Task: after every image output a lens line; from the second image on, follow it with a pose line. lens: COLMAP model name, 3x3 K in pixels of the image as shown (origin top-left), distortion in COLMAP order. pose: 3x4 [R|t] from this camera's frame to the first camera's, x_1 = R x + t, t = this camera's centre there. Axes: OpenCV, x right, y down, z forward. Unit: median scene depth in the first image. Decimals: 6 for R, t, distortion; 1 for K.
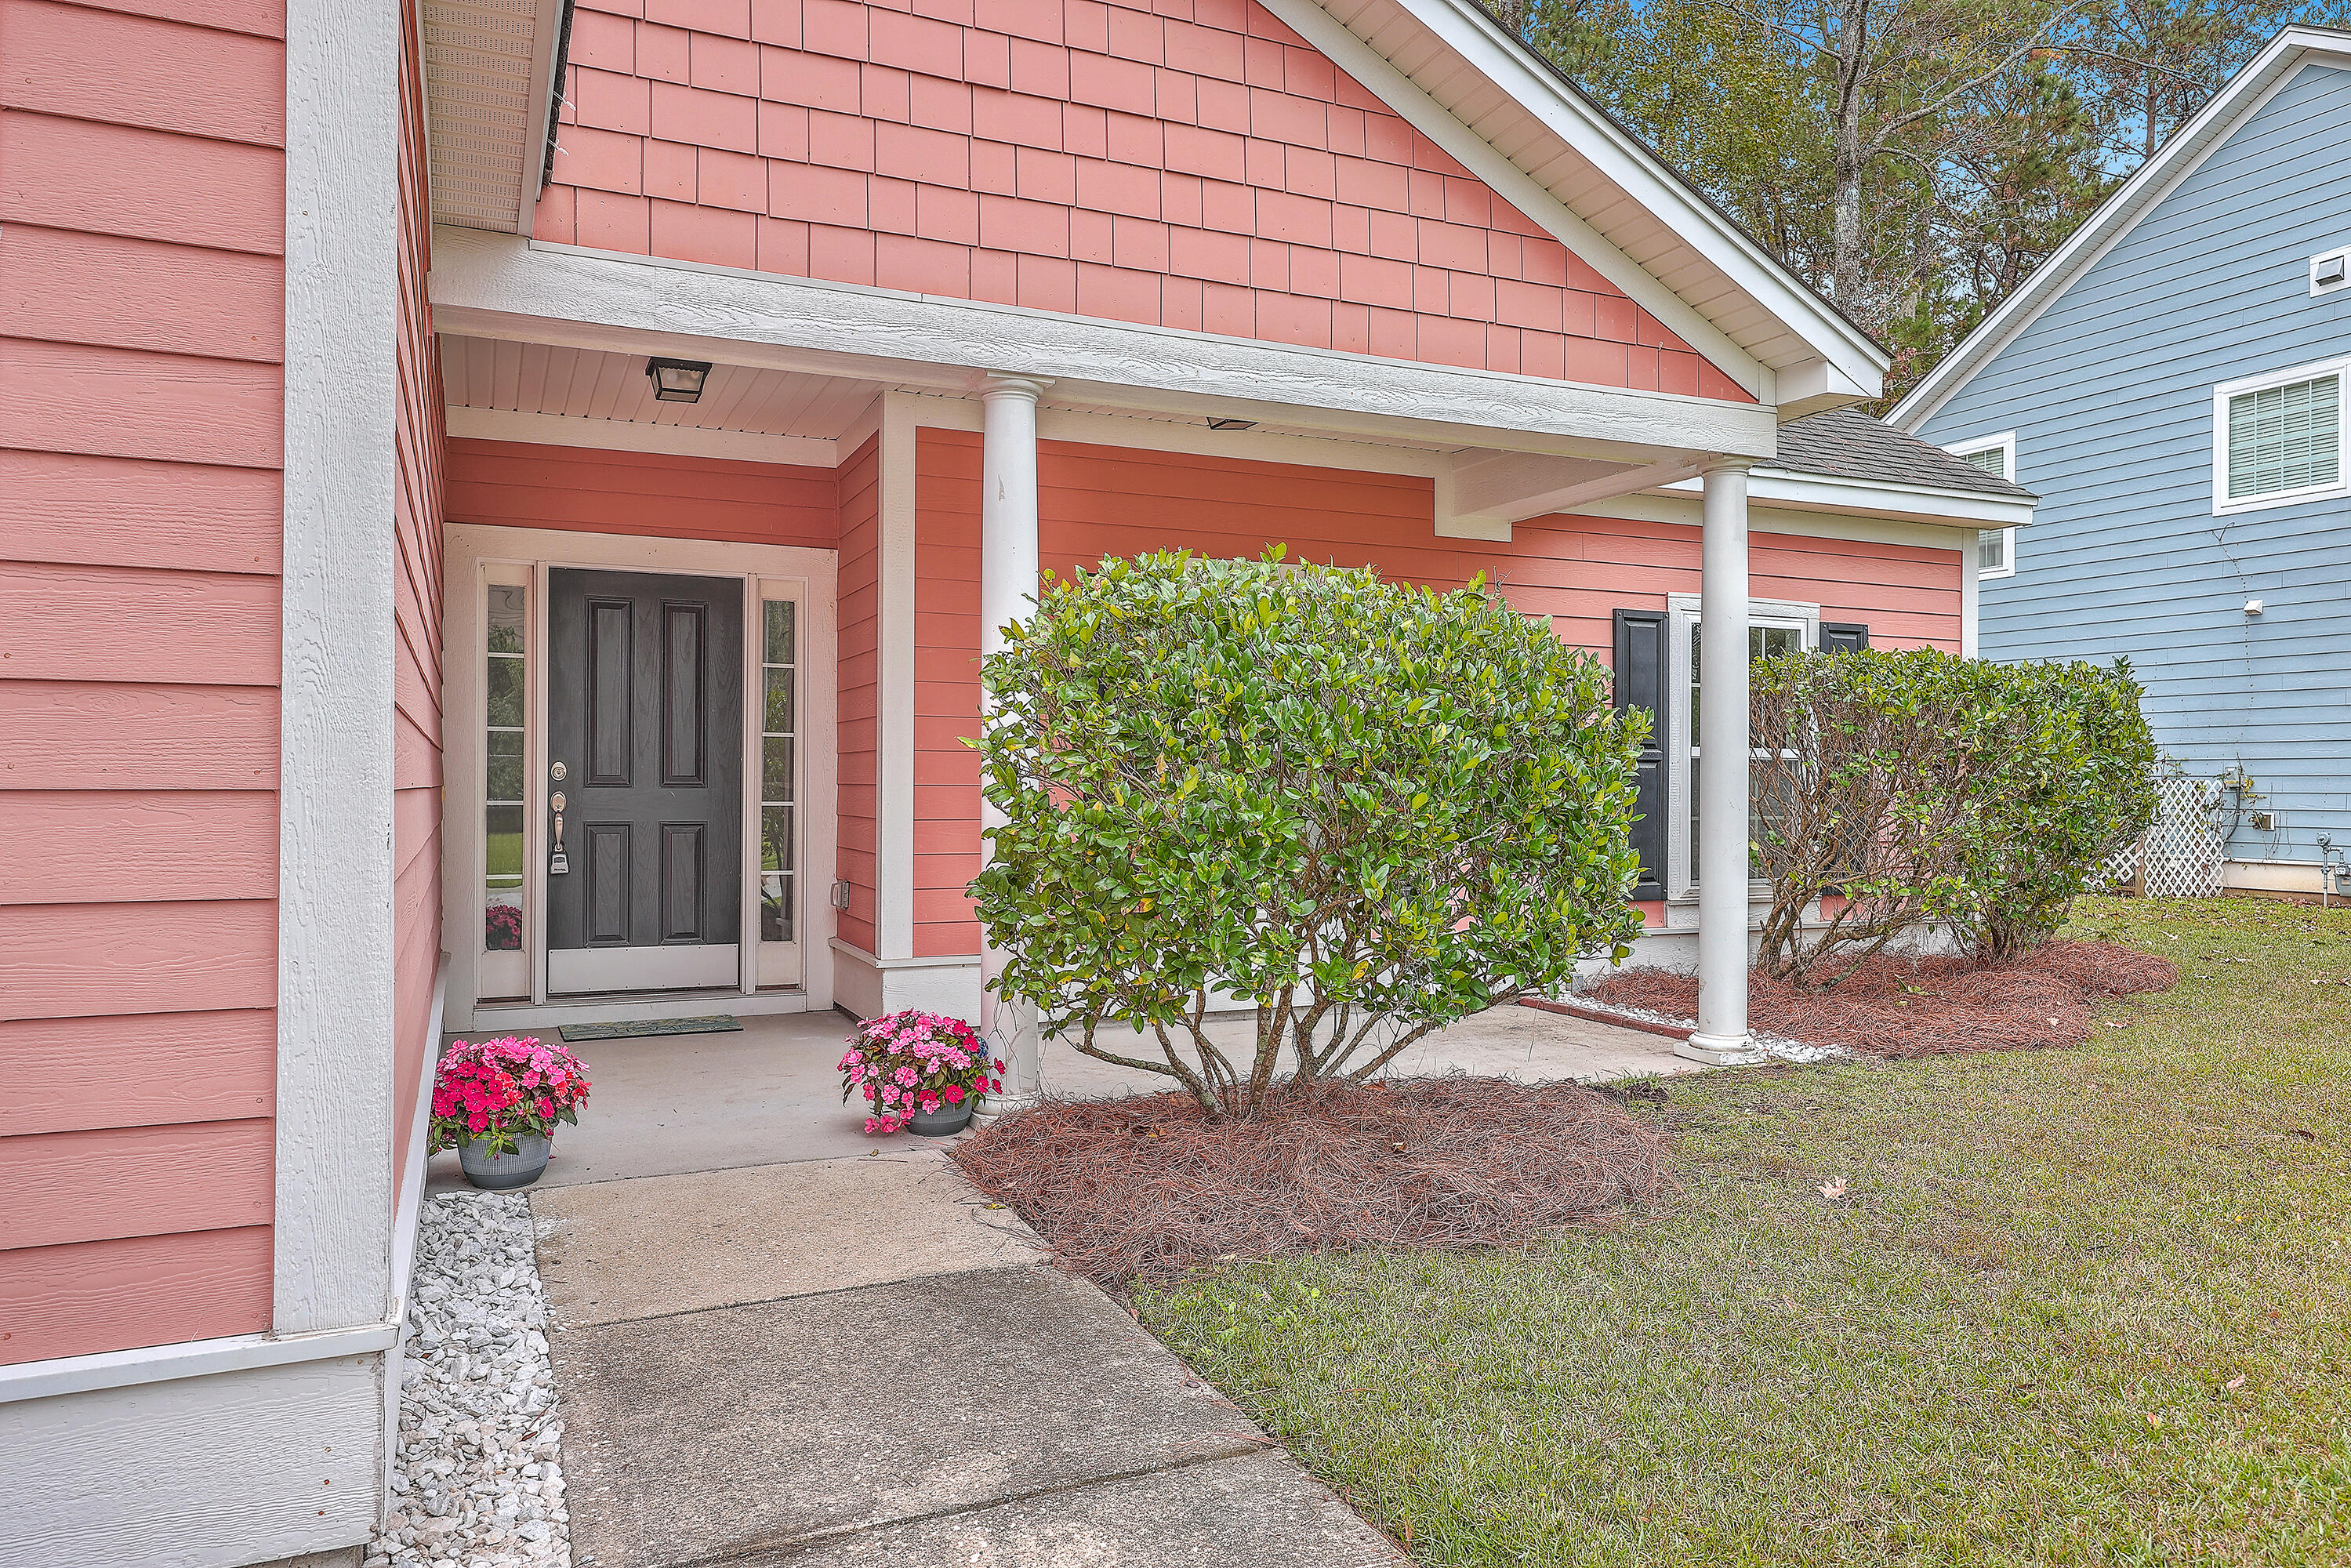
lens RADIAL K [[1582.6, 0, 1188.2], [0, 1582.6, 783.7], [0, 0, 1]] dist [0.000833, -0.000800]
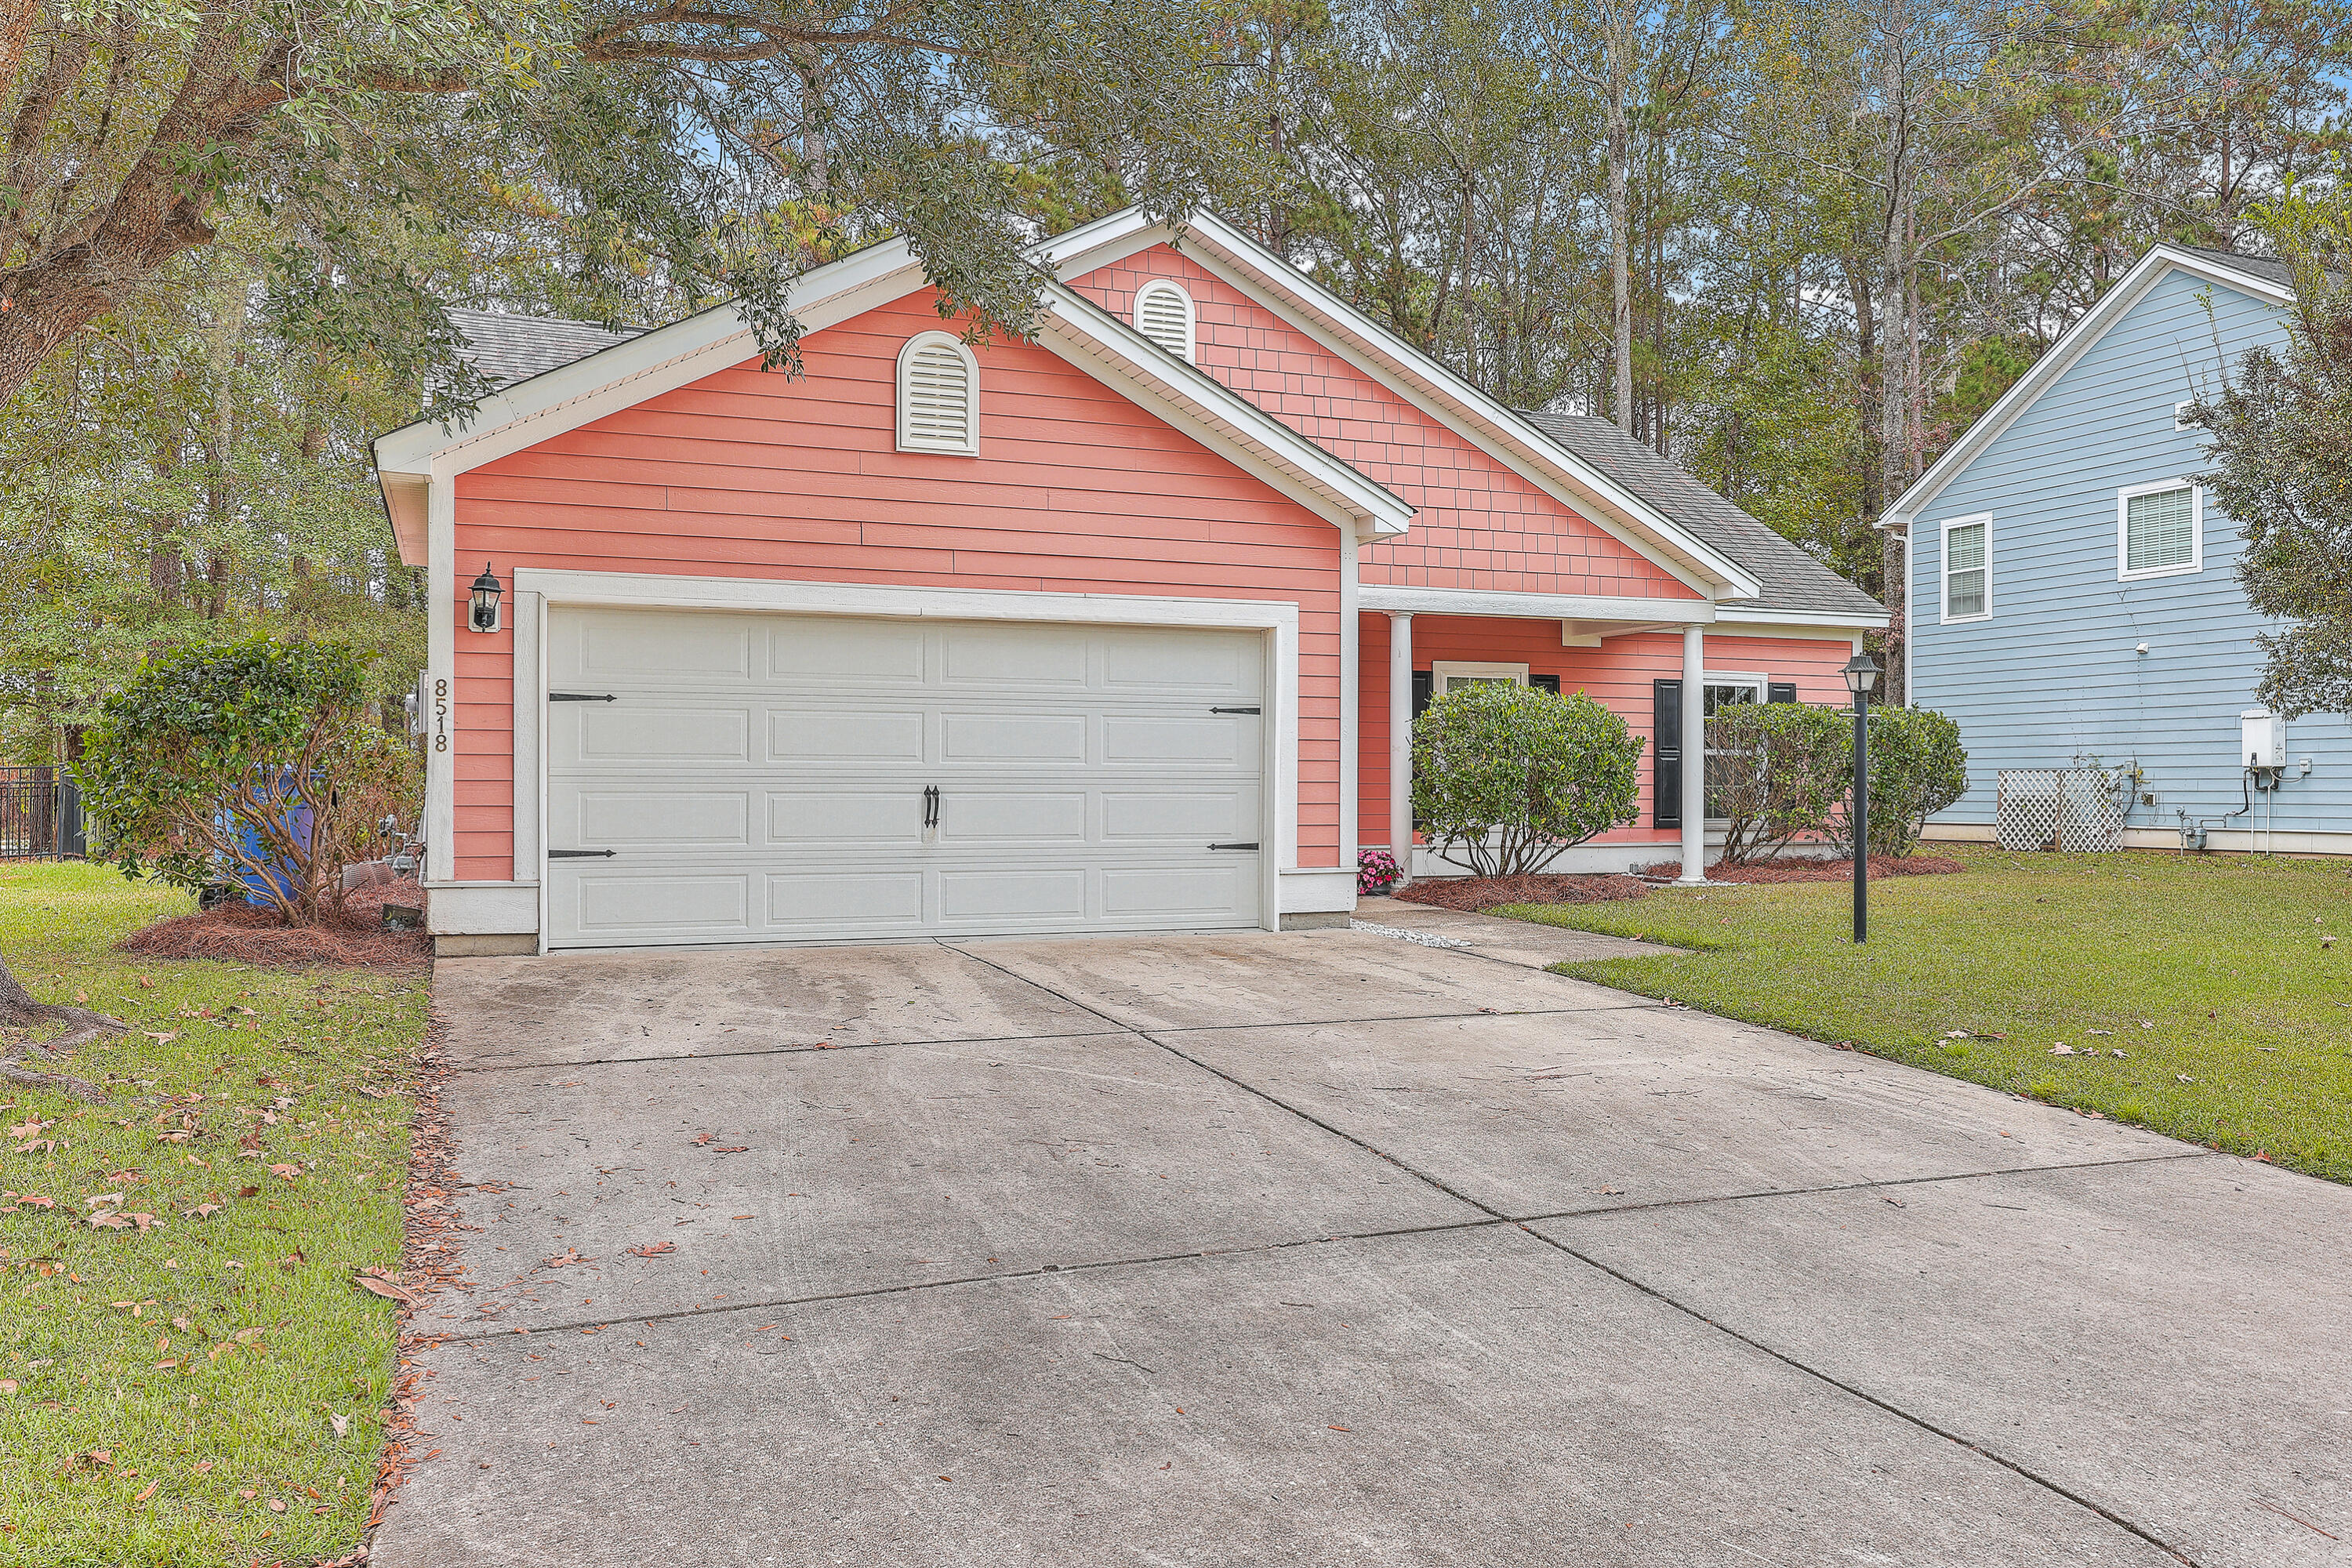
lens RADIAL K [[1802.7, 0, 1176.4], [0, 1802.7, 782.2], [0, 0, 1]] dist [-0.000468, 0.001441]
pose [[0.998838, -0.002613, -0.048120, -0.263456], [0.002418, 0.999989, -0.004111, 0.030983], [0.048130, 0.003990, 0.998833, -1.541991]]
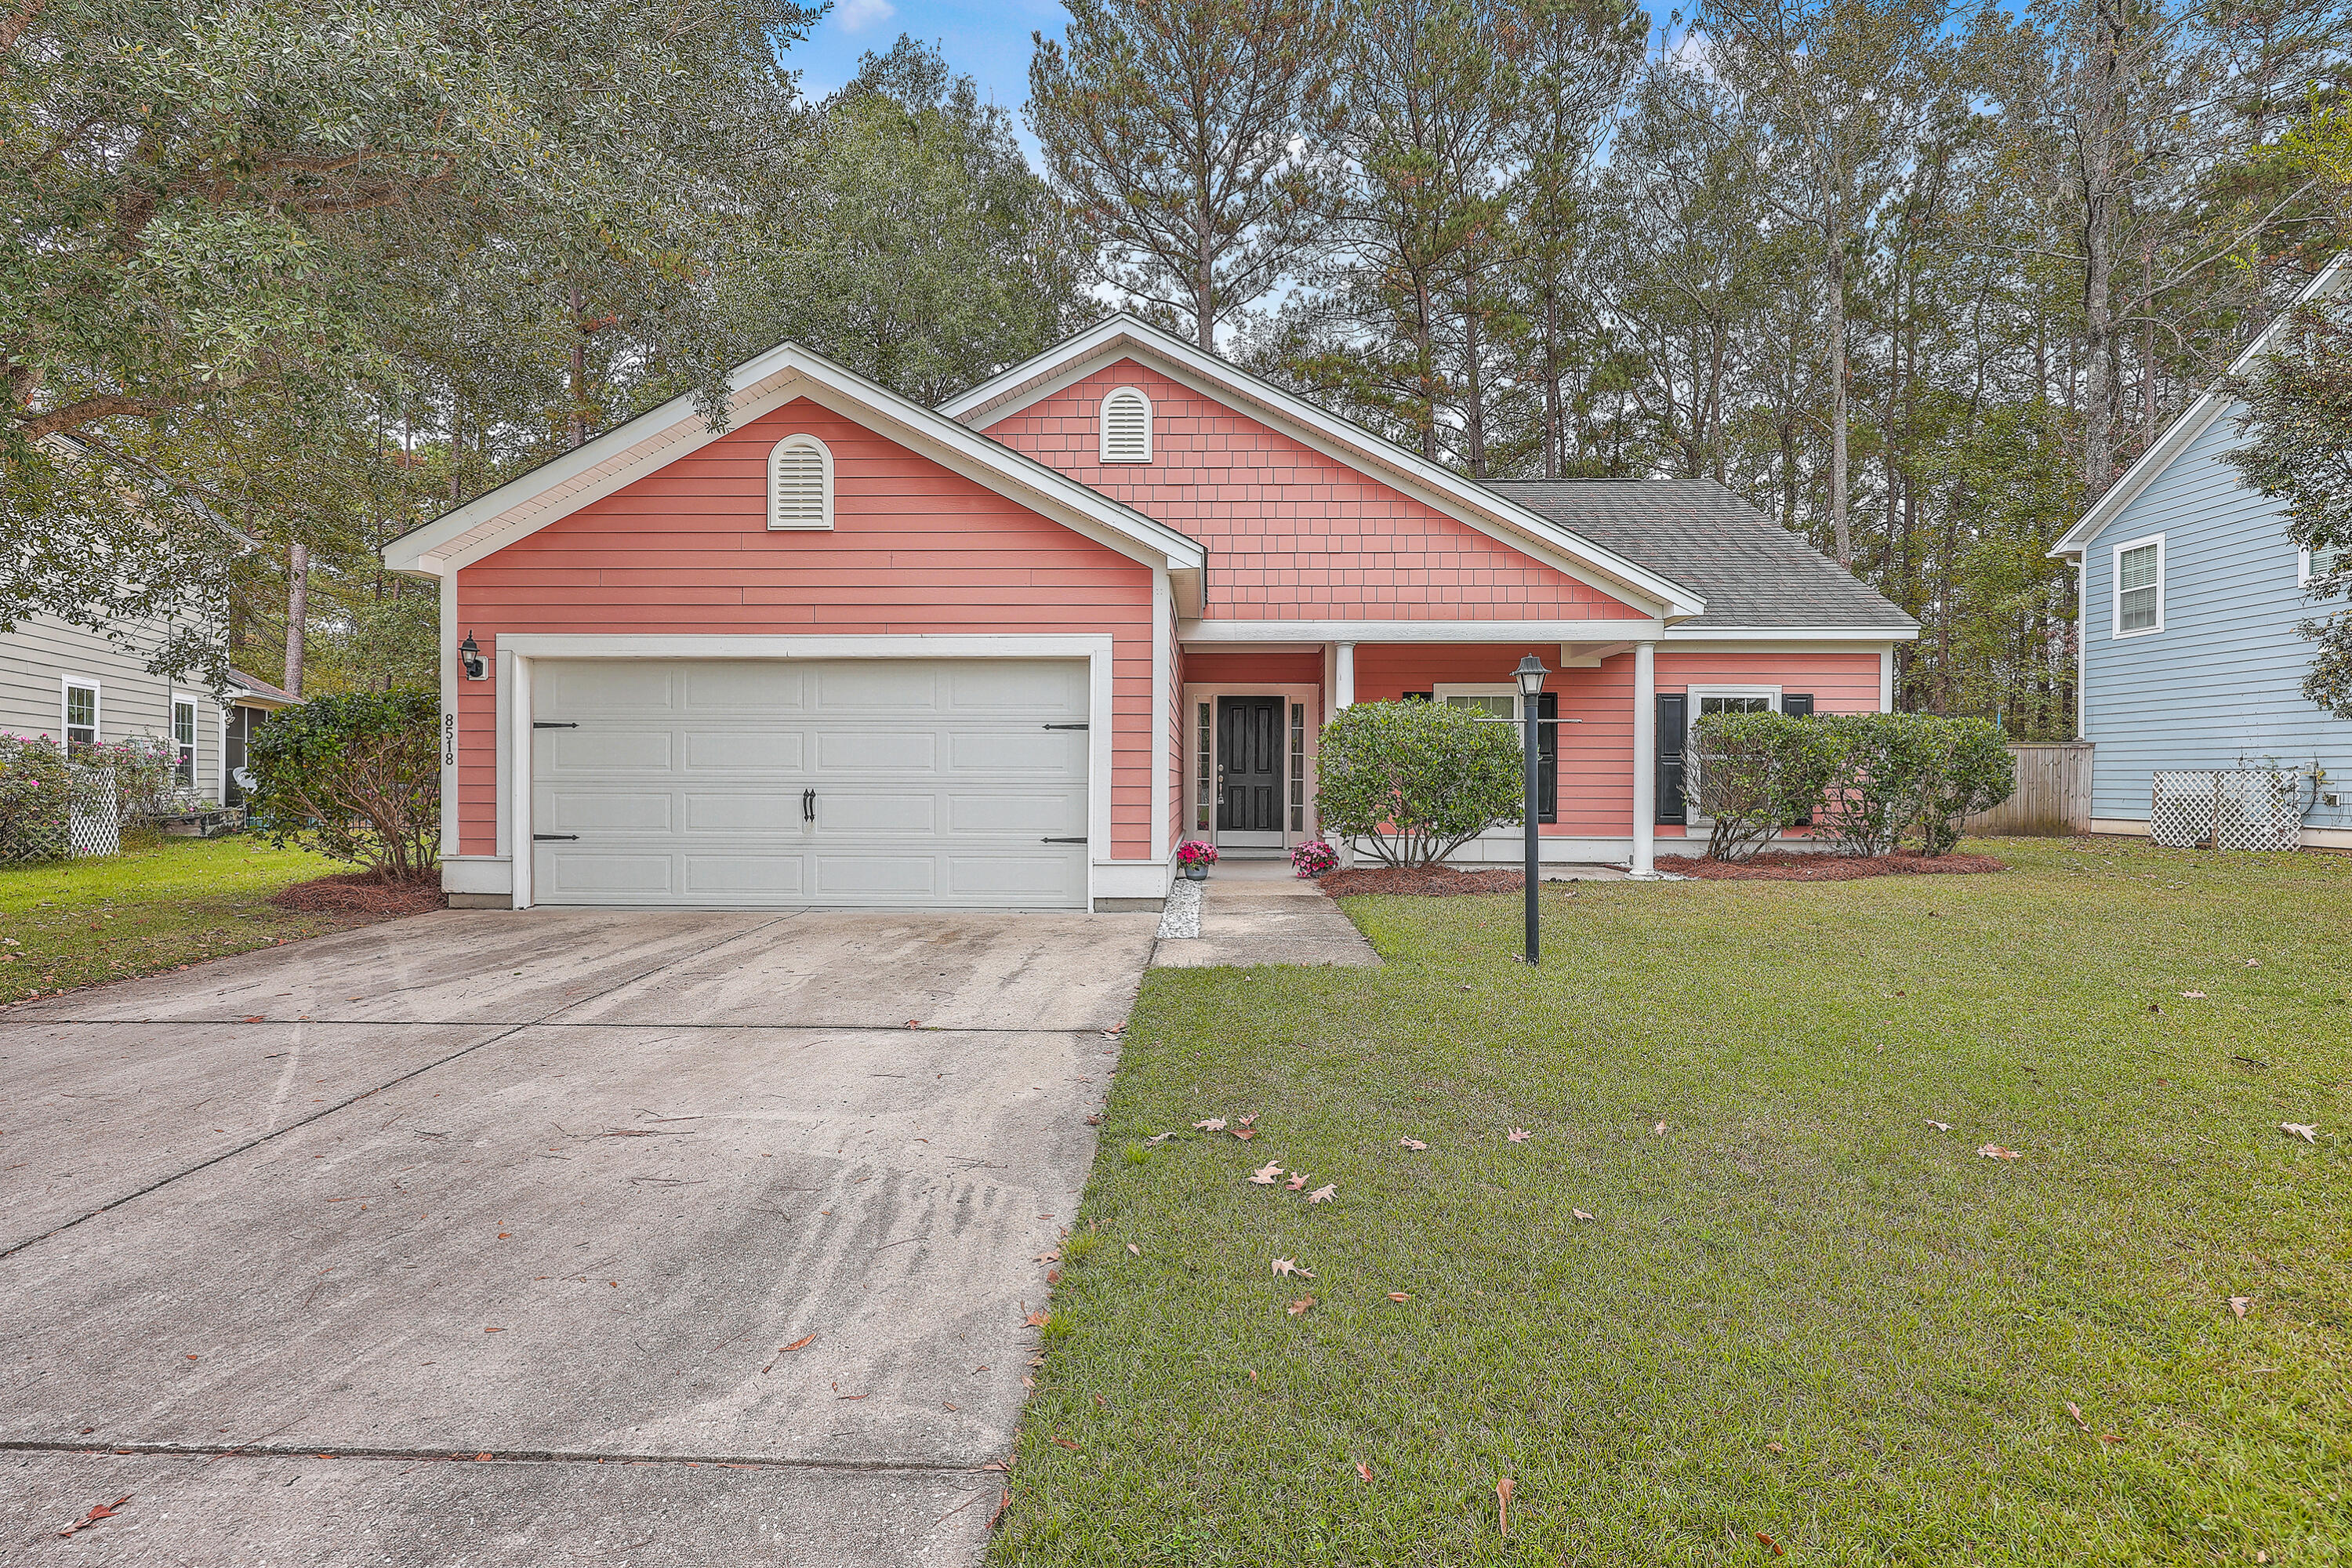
lens RADIAL K [[1098.6, 0, 1179.8], [0, 1098.6, 783.1], [0, 0, 1]] dist [0.001538, 0.000091]
pose [[0.898066, 0.000582, -0.439860, 0.425181], [-0.000019, 0.999999, 0.001285, 0.017571], [0.439860, -0.001145, 0.898066, -0.846575]]
